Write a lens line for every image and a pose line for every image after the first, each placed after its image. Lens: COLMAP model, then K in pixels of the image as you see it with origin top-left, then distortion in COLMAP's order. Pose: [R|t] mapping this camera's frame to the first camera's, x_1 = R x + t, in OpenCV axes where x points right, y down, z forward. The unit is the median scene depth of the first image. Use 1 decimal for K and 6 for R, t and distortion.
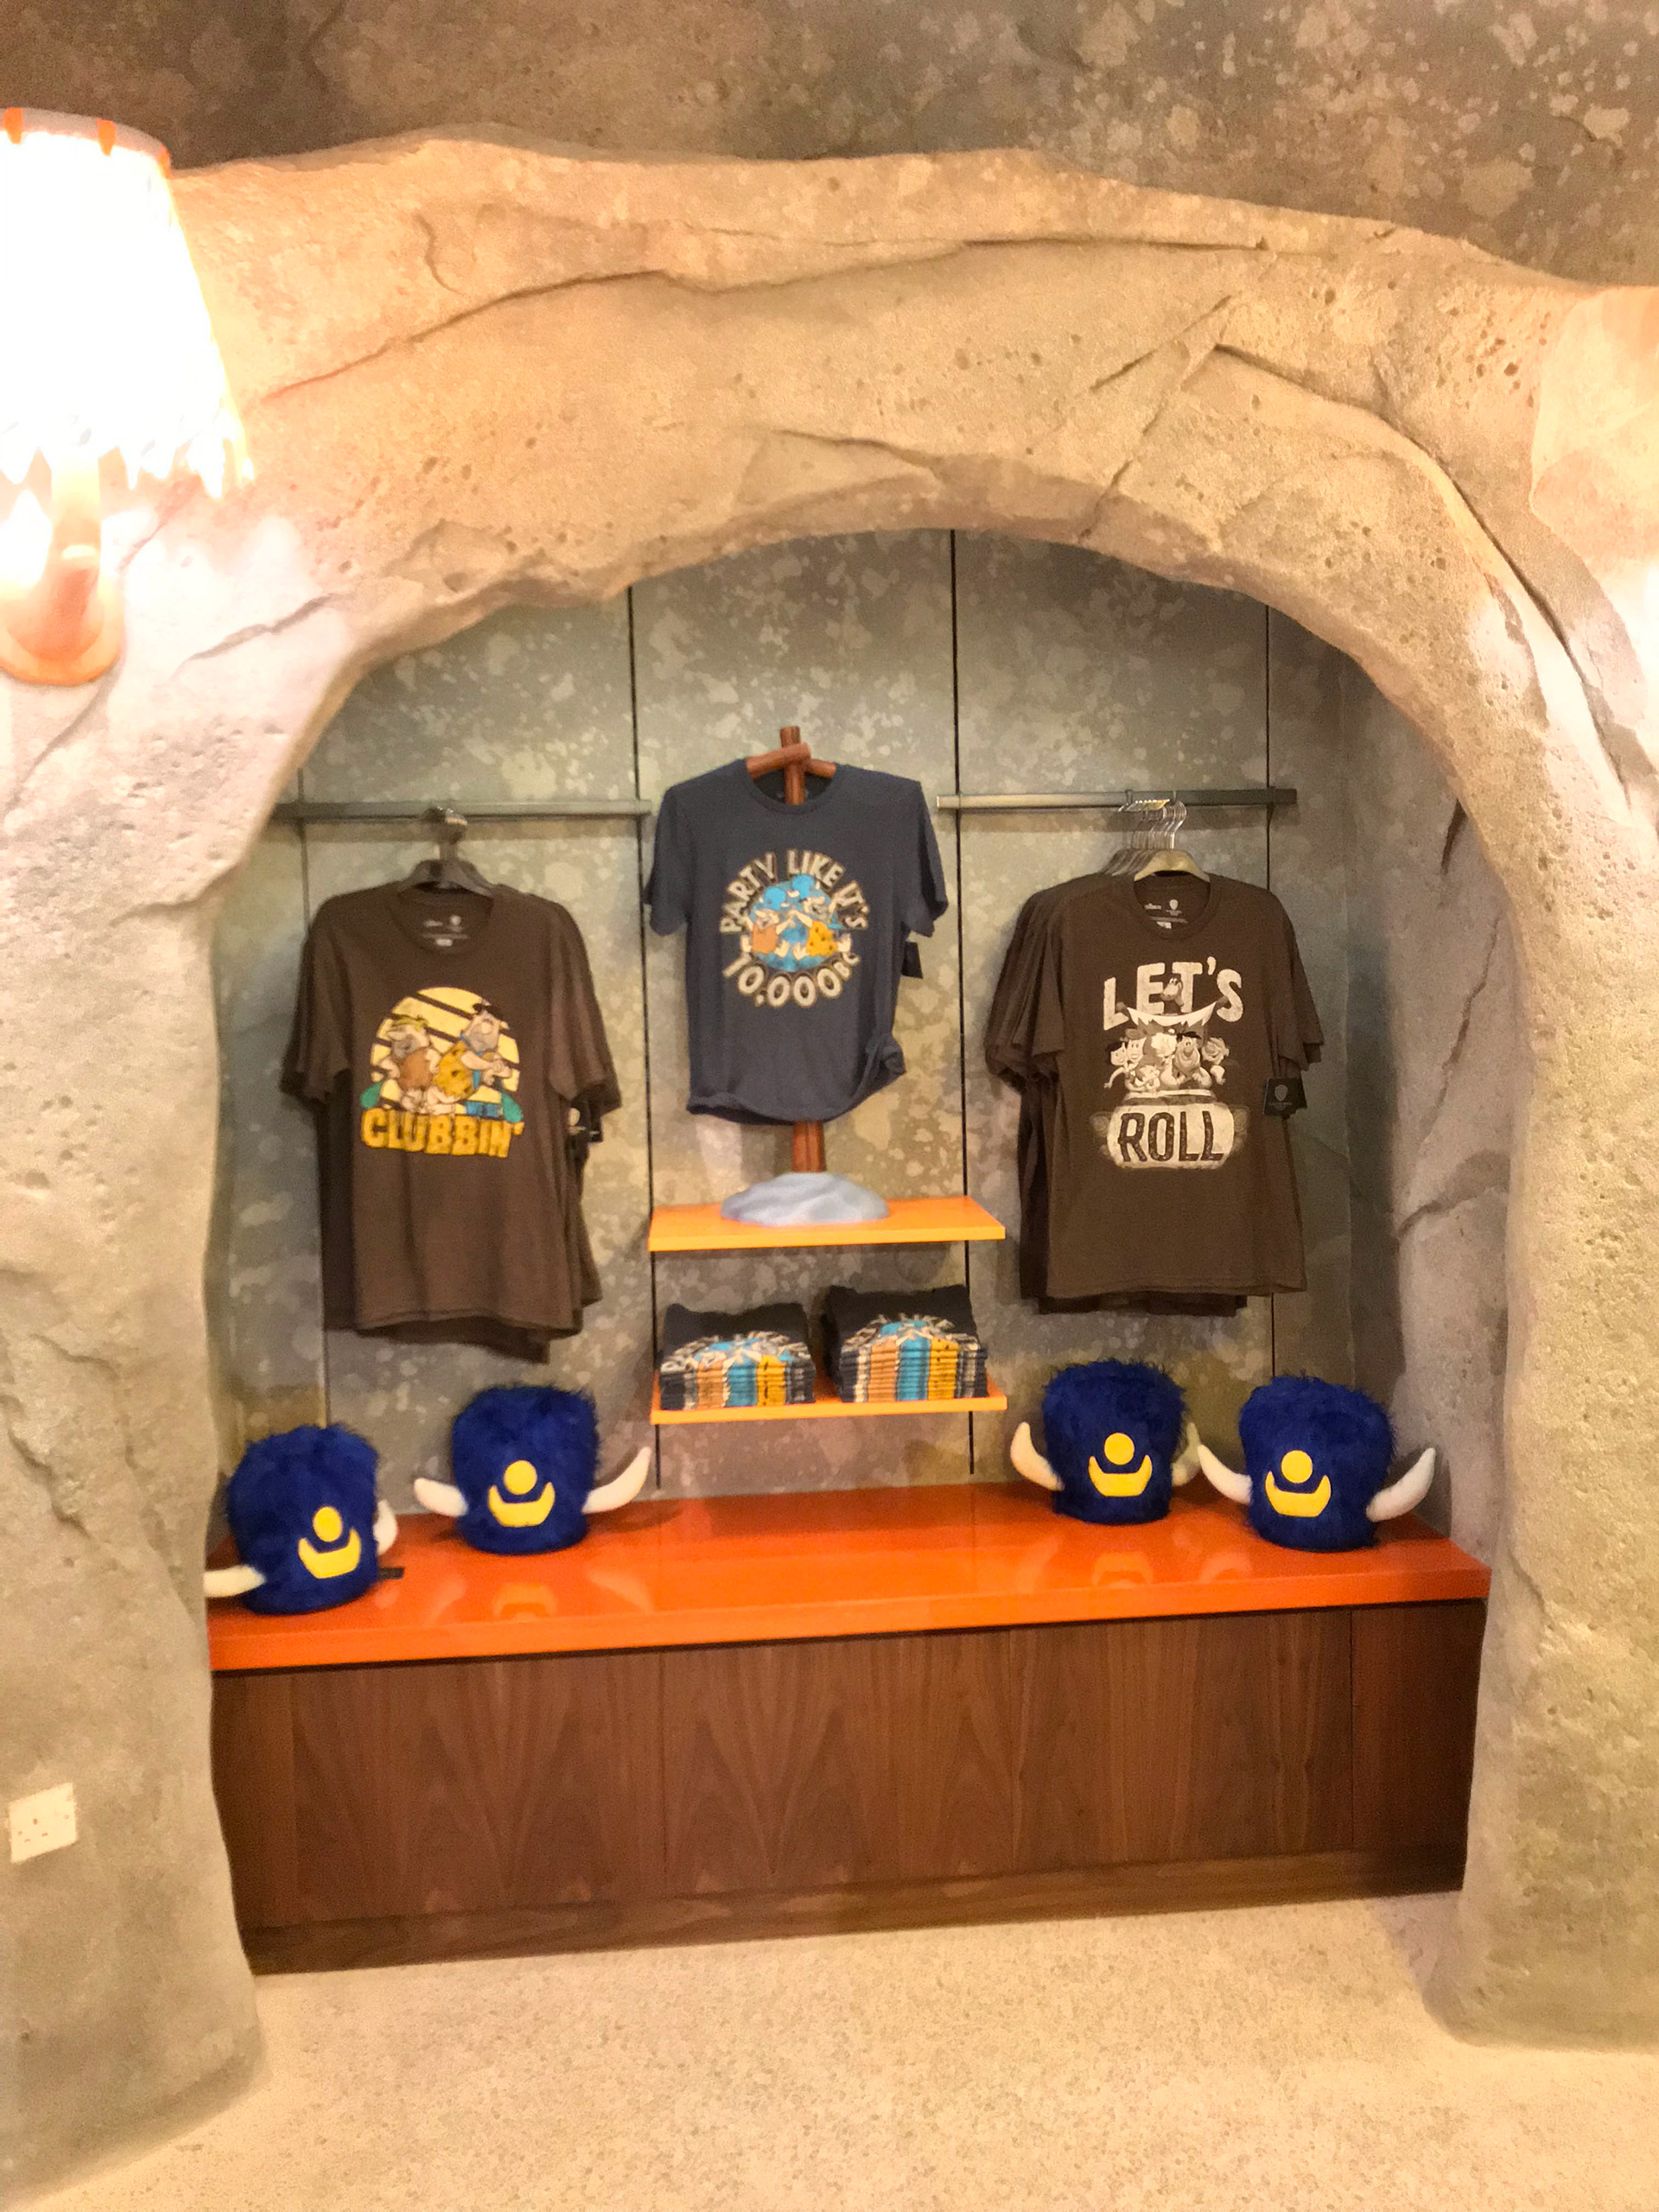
lens RADIAL K [[1912.5, 0, 783.5], [0, 1912.5, 1043.1], [0, 0, 1]] dist [0.054270, -0.002535]
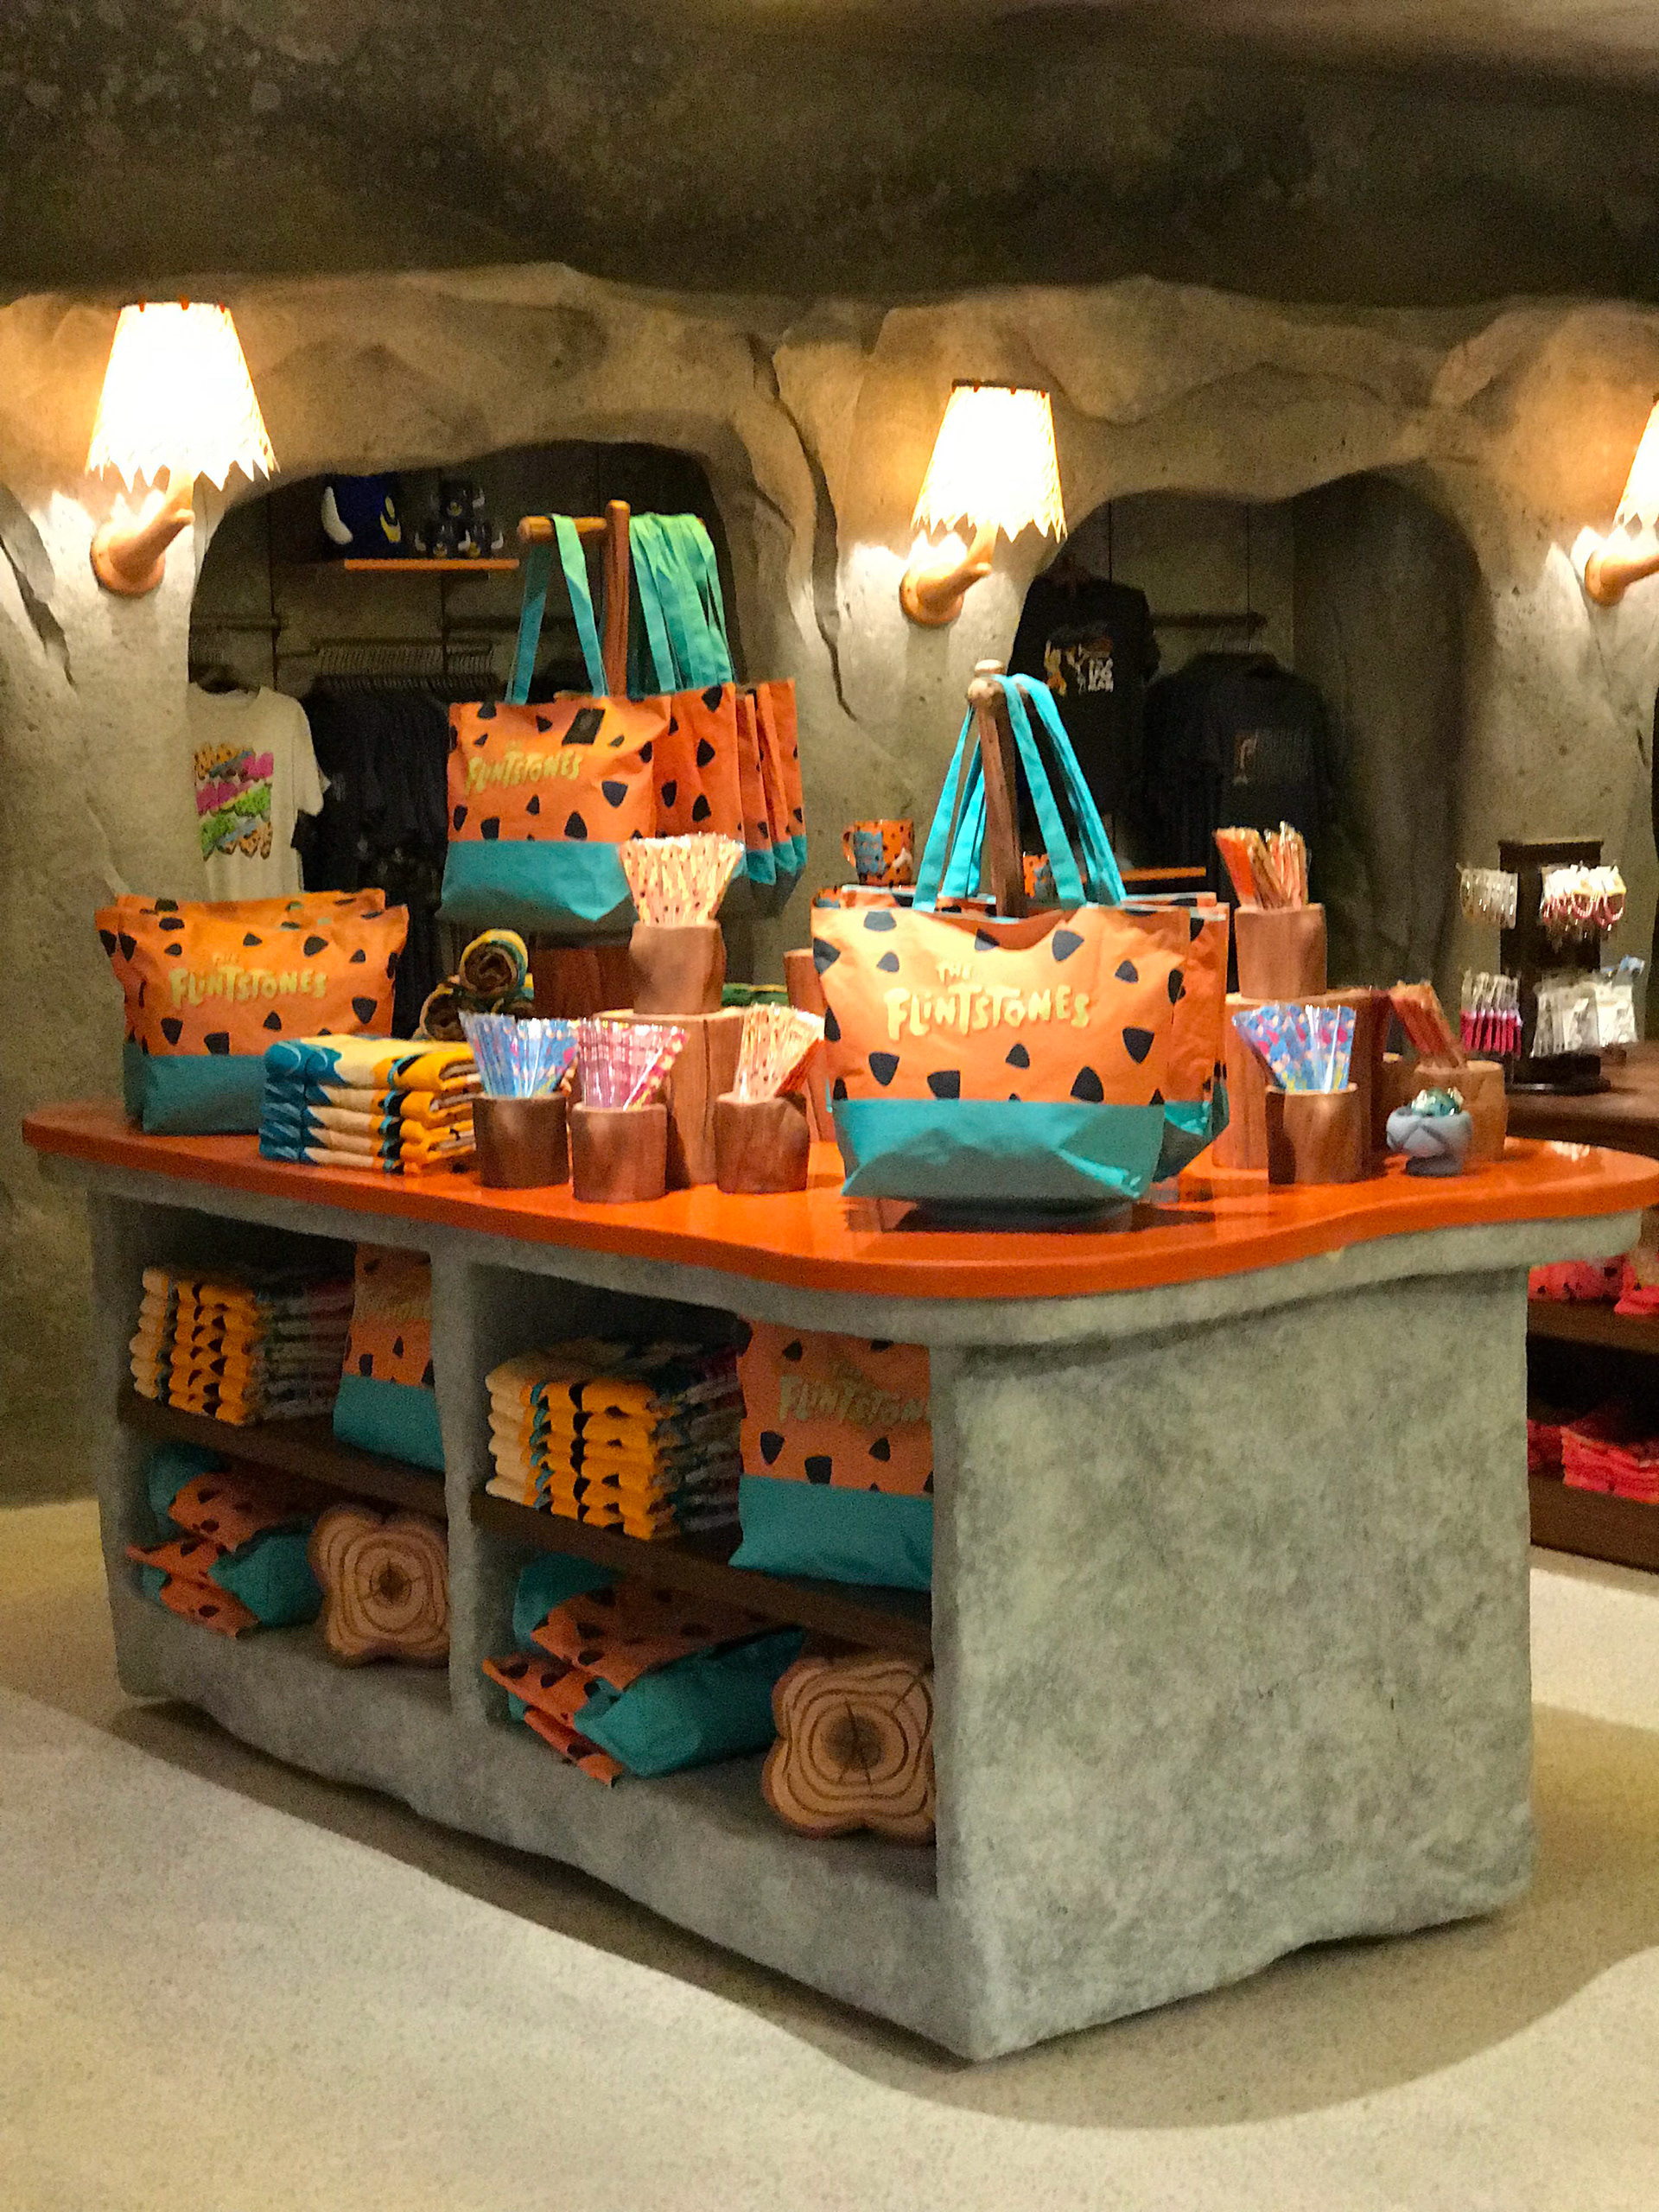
lens RADIAL K [[3641.8, 0, 829.5], [0, 3641.8, 1106.0], [0, 0, 1]] dist [-0.037419, 1.133071]
pose [[0.880391, -0.049252, 0.471683, -0.310552], [0.027939, 0.998252, 0.052087, 0.079324], [-0.473424, -0.032679, 0.880228, -1.480075]]
